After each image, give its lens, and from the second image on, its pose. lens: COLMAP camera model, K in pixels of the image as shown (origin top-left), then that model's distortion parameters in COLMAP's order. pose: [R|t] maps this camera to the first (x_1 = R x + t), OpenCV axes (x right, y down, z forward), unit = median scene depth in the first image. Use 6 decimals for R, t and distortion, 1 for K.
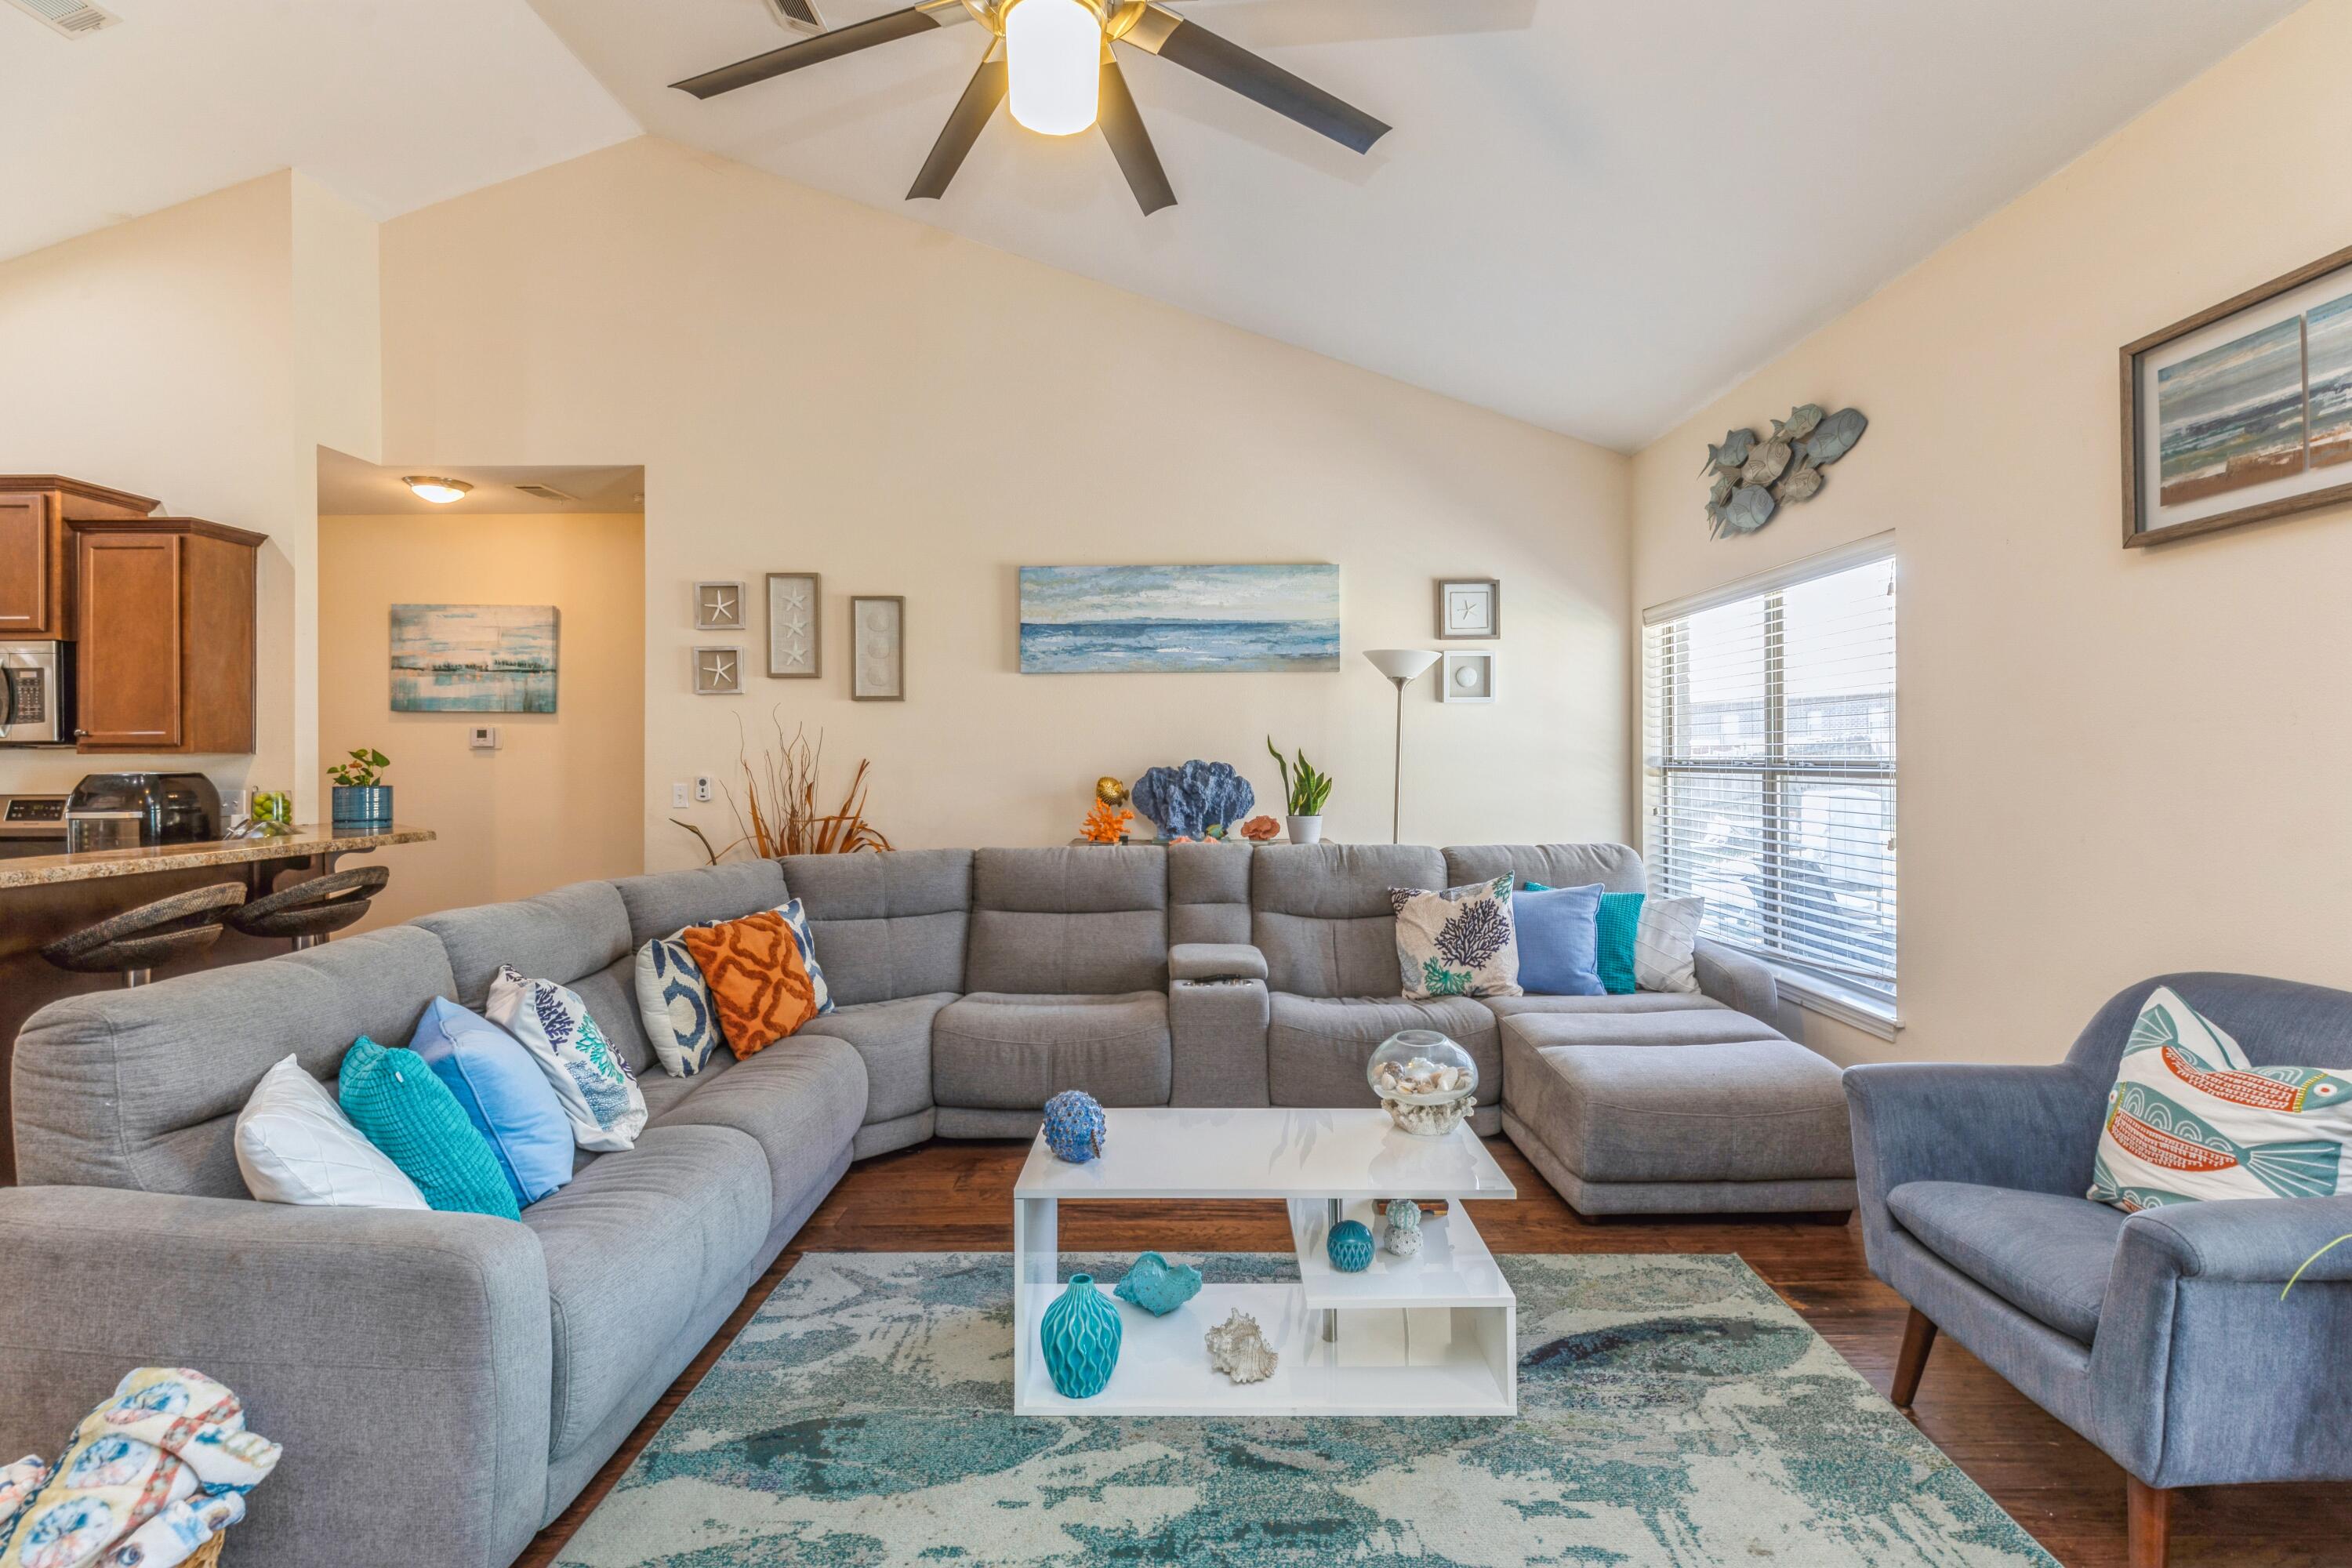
lens RADIAL K [[1079.7, 0, 1189.9], [0, 1079.7, 748.0], [0, 0, 1]] dist [0.008674, -0.000515]
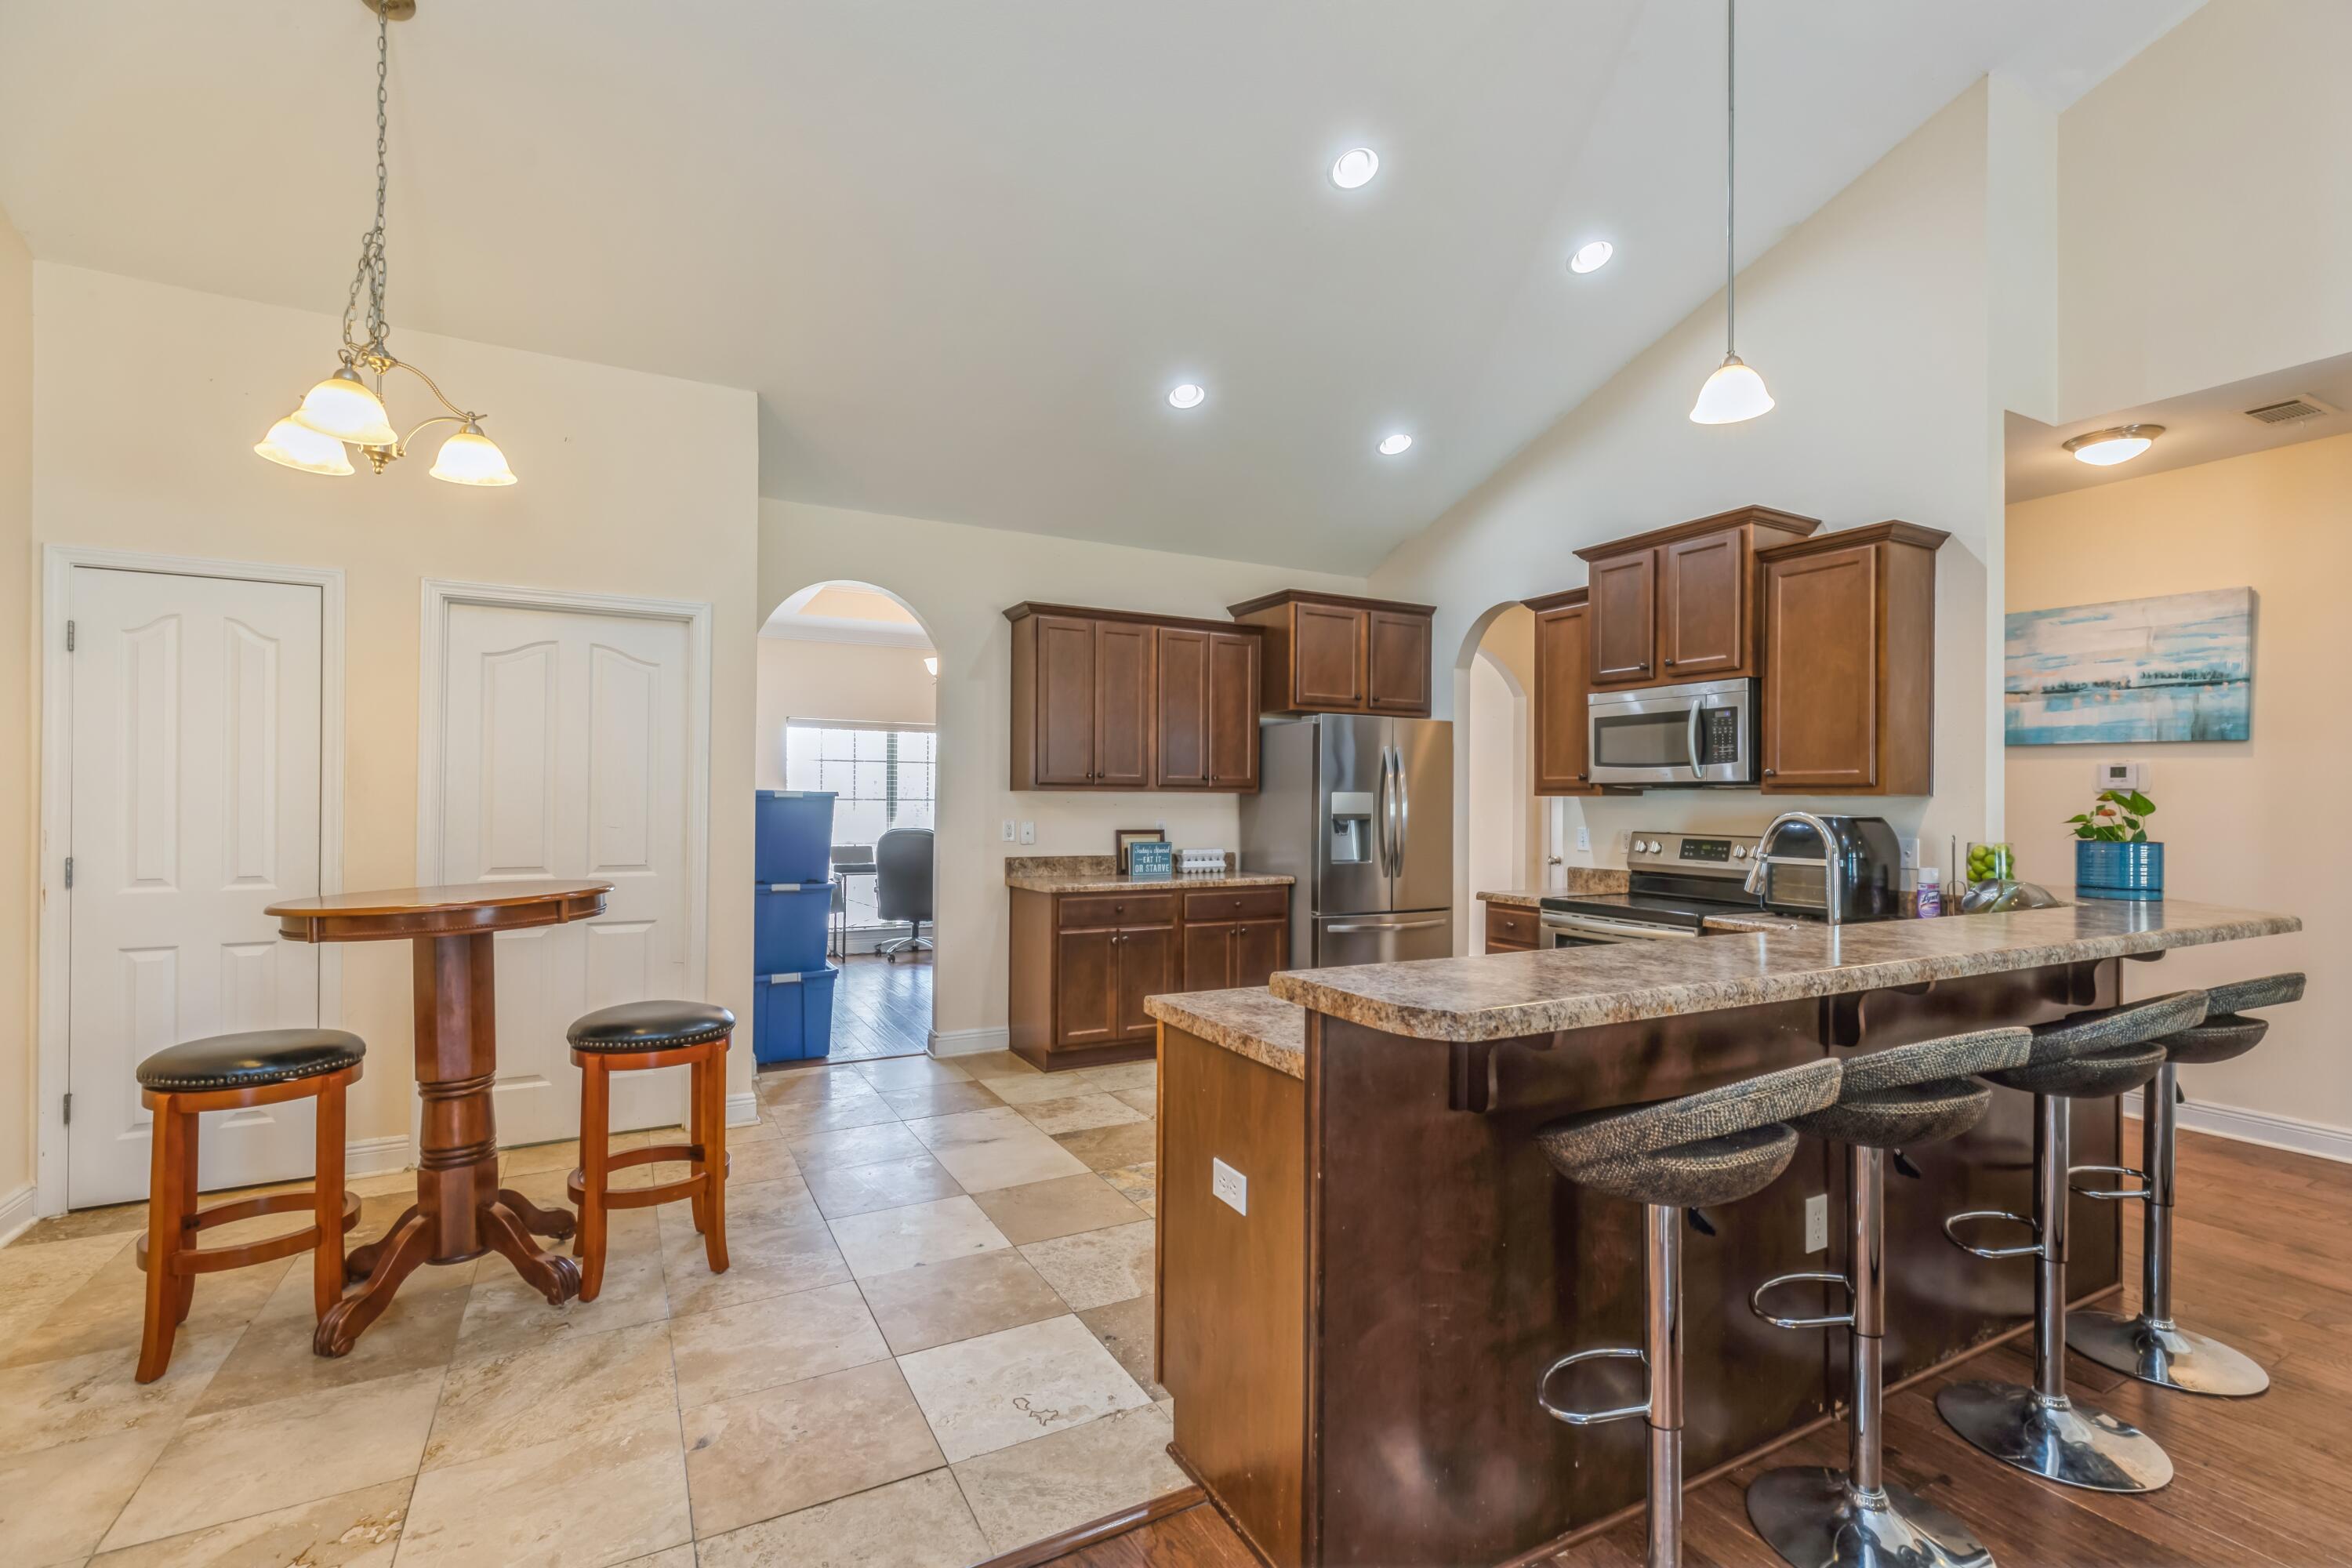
lens RADIAL K [[1053.9, 0, 1189.7], [0, 1053.9, 791.4], [0, 0, 1]] dist [0.004124, 0.000023]
pose [[0.482552, 0.004138, -0.875858, -0.457734], [-0.005094, 0.999985, 0.001918, 0.003245], [0.875853, 0.003536, 0.482566, 0.112249]]
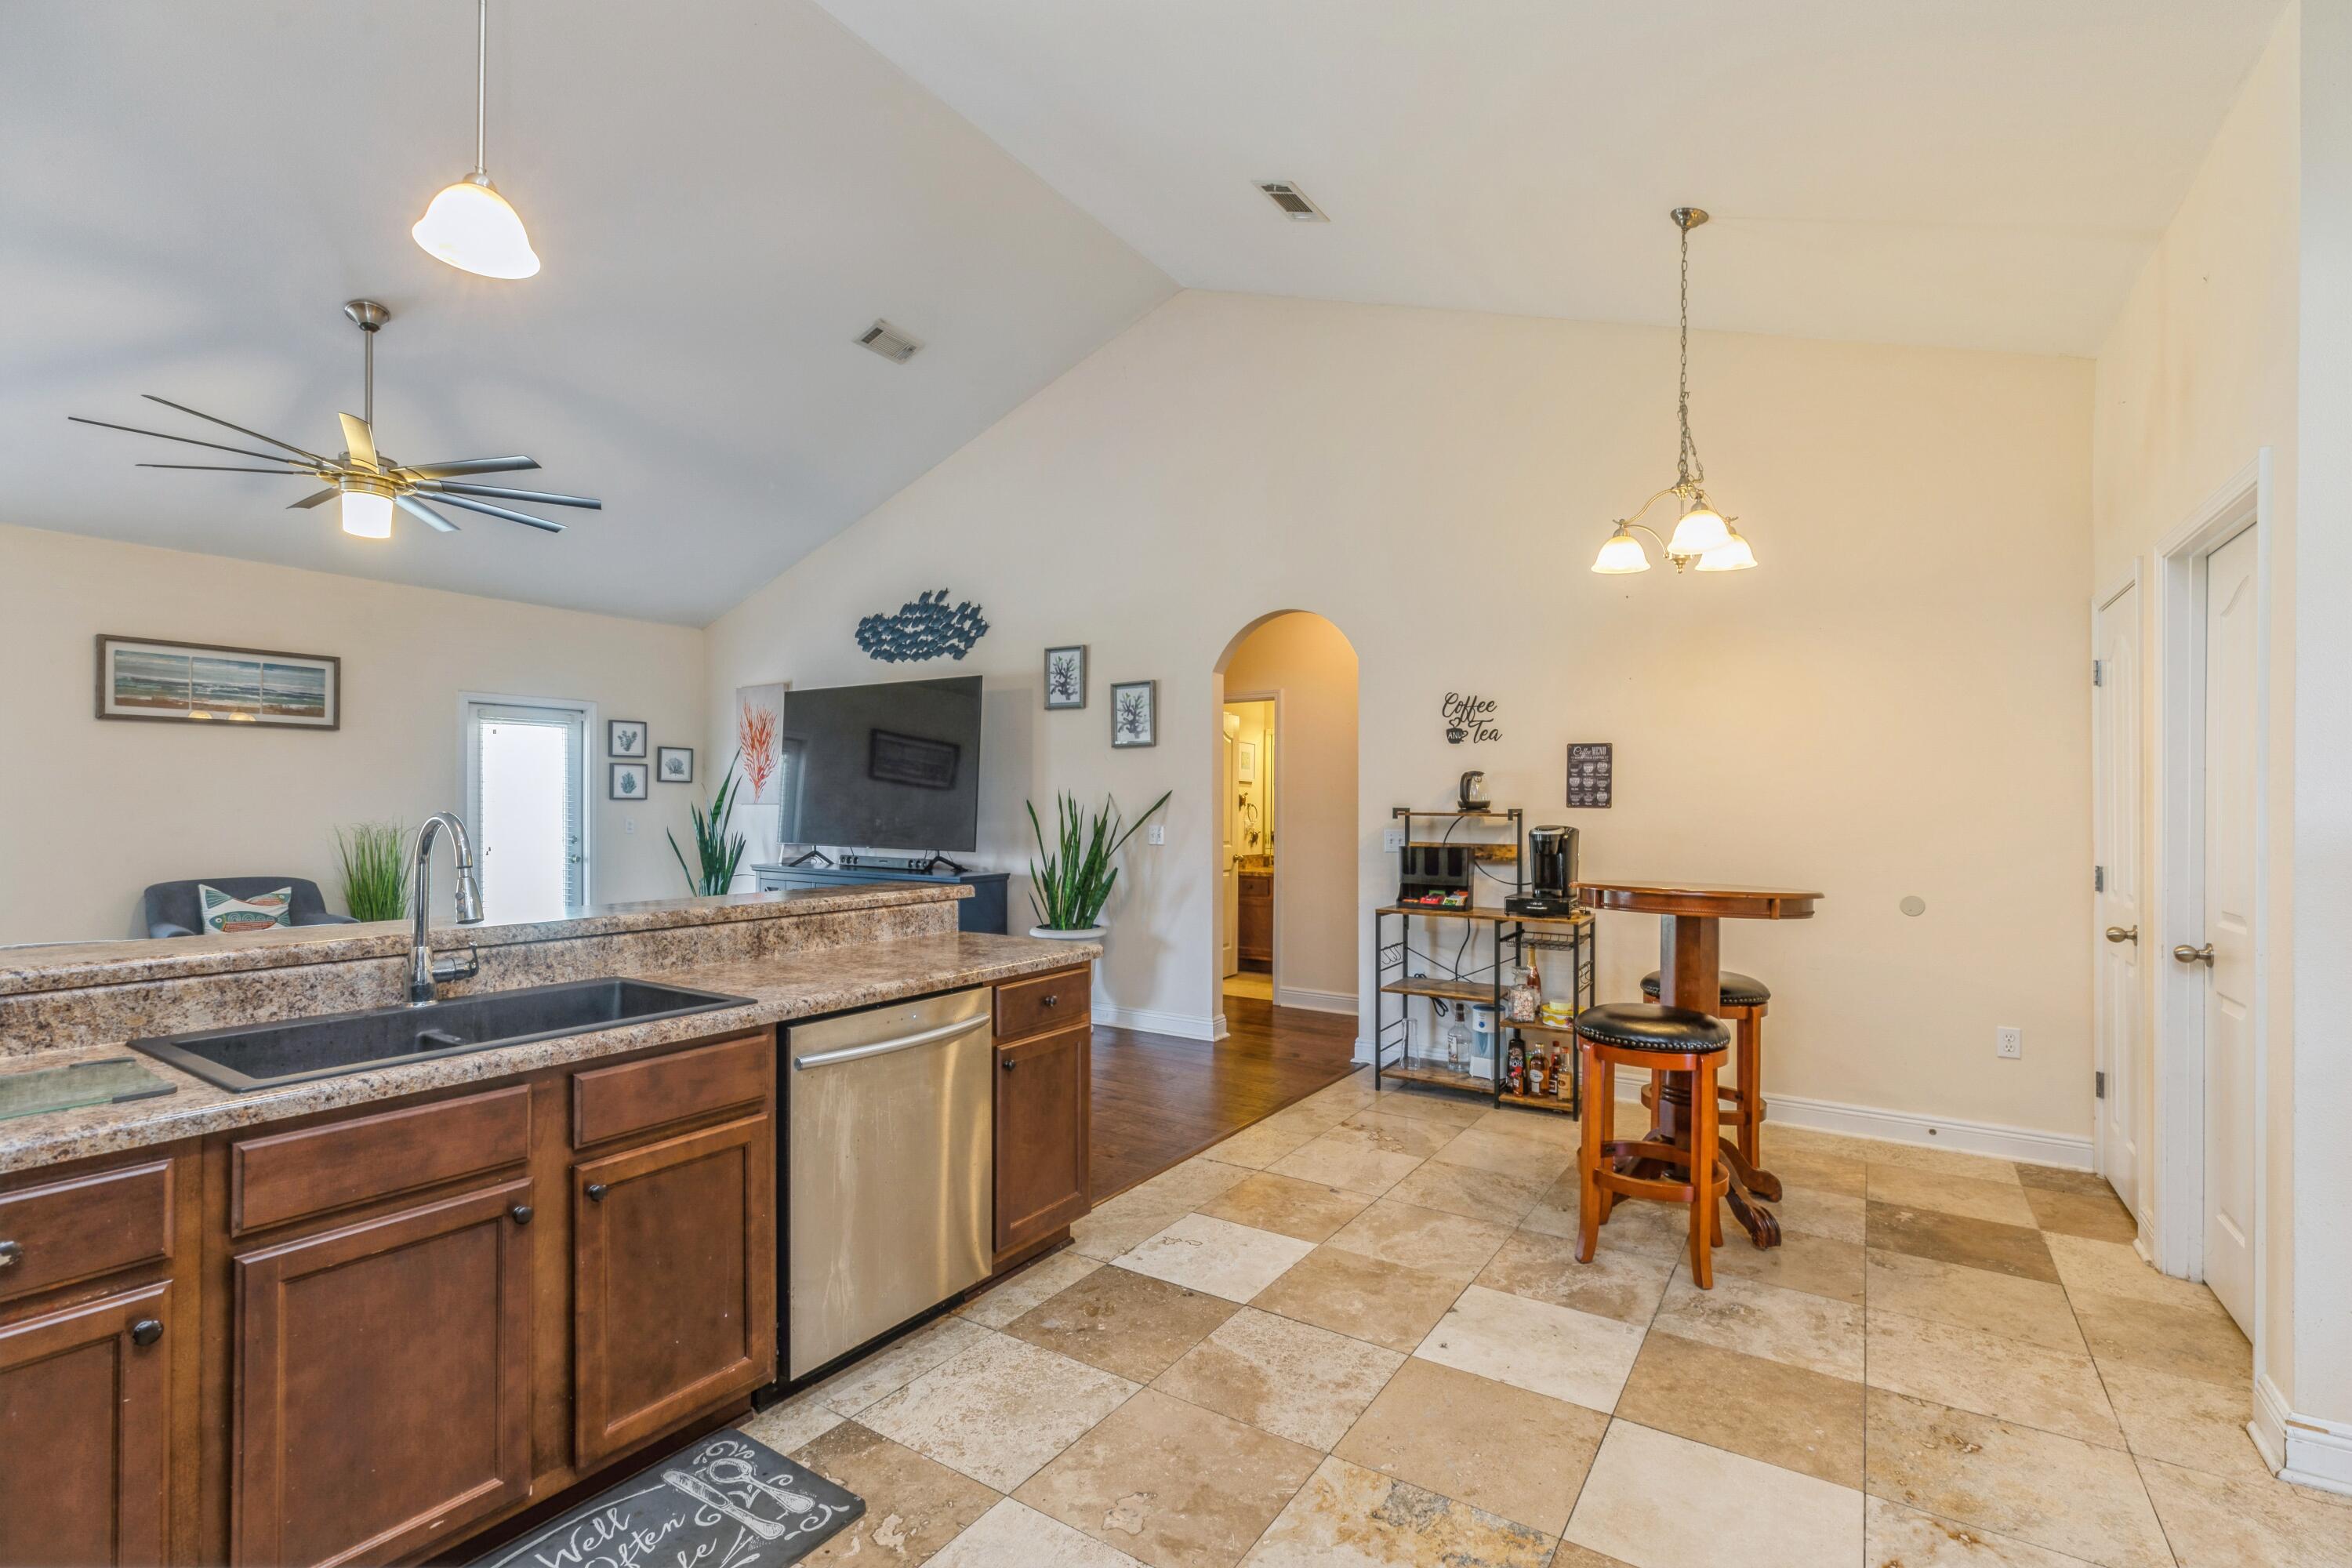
lens RADIAL K [[1040.8, 0, 1189.0], [0, 1040.8, 807.4], [0, 0, 1]] dist [0.002083, 0.000091]
pose [[-0.839493, 0.001937, 0.543367, -1.360736], [-0.002030, 0.999975, -0.006701, 0.014123], [-0.543366, -0.006729, -0.839469, 0.915084]]
